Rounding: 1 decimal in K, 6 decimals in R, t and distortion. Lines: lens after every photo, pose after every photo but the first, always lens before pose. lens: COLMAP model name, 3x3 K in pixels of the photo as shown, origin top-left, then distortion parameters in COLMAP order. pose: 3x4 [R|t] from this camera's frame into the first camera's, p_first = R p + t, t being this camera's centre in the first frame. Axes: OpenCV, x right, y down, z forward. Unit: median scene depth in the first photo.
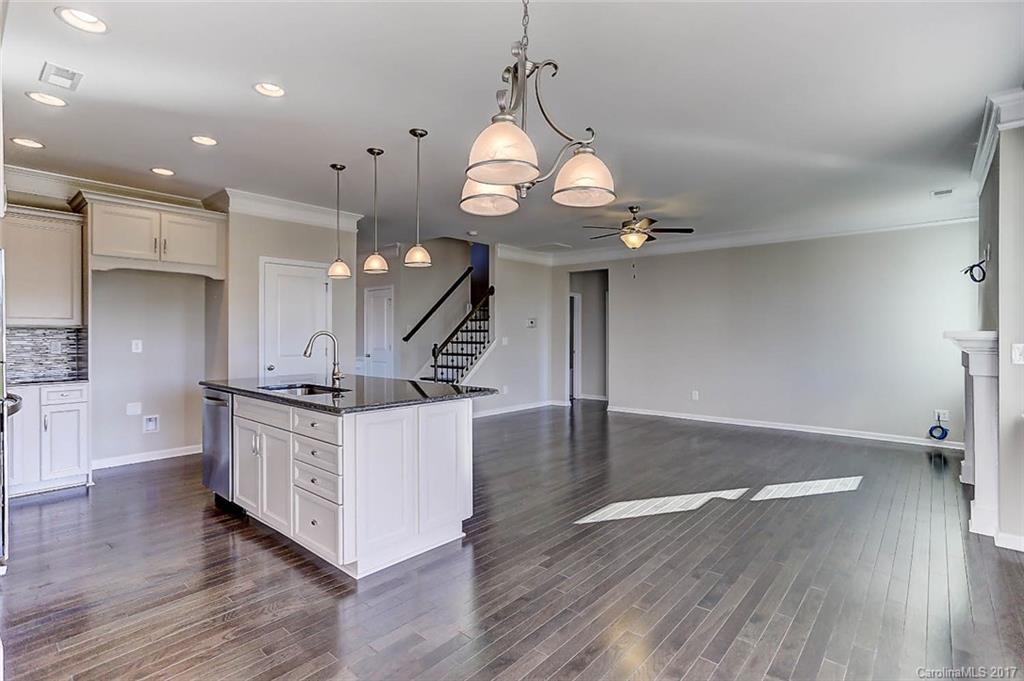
lens RADIAL K [[500.1, 0, 511.5], [0, 500.1, 333.3], [0, 0, 1]] dist [0.001002, 0.000649]
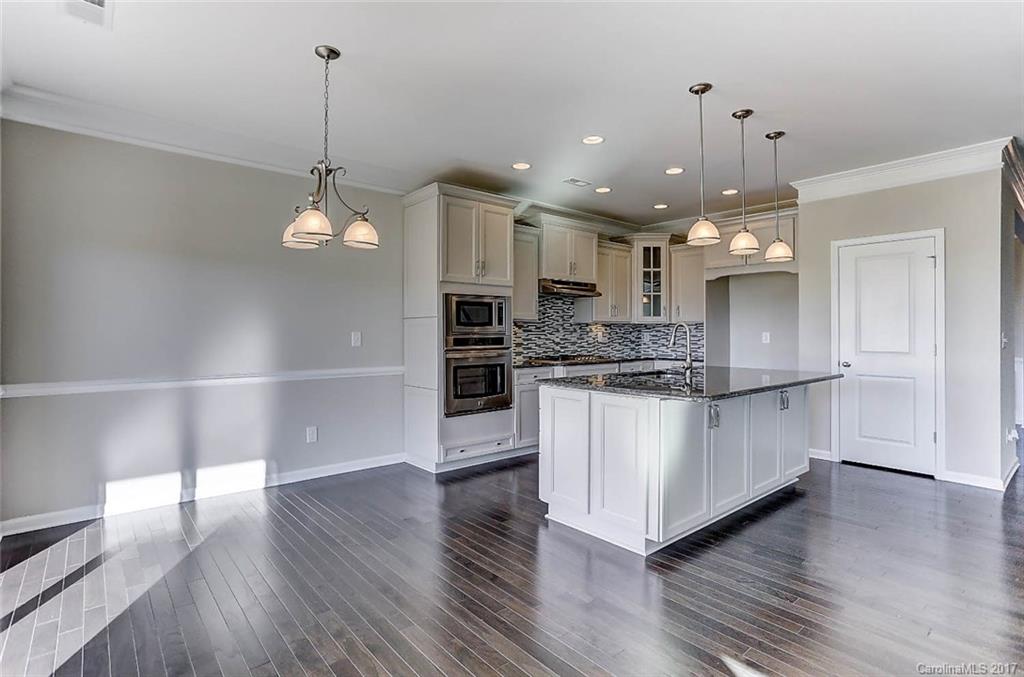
lens RADIAL K [[500.3, 0, 510.0], [0, 500.3, 333.5], [0, 0, 1]] dist [-0.035446, 0.000963]
pose [[-0.151580, 0.002837, -0.988441, 0.487137], [0.001732, 0.999995, 0.002605, 0.011449], [0.988443, -0.001317, -0.151585, 0.562133]]
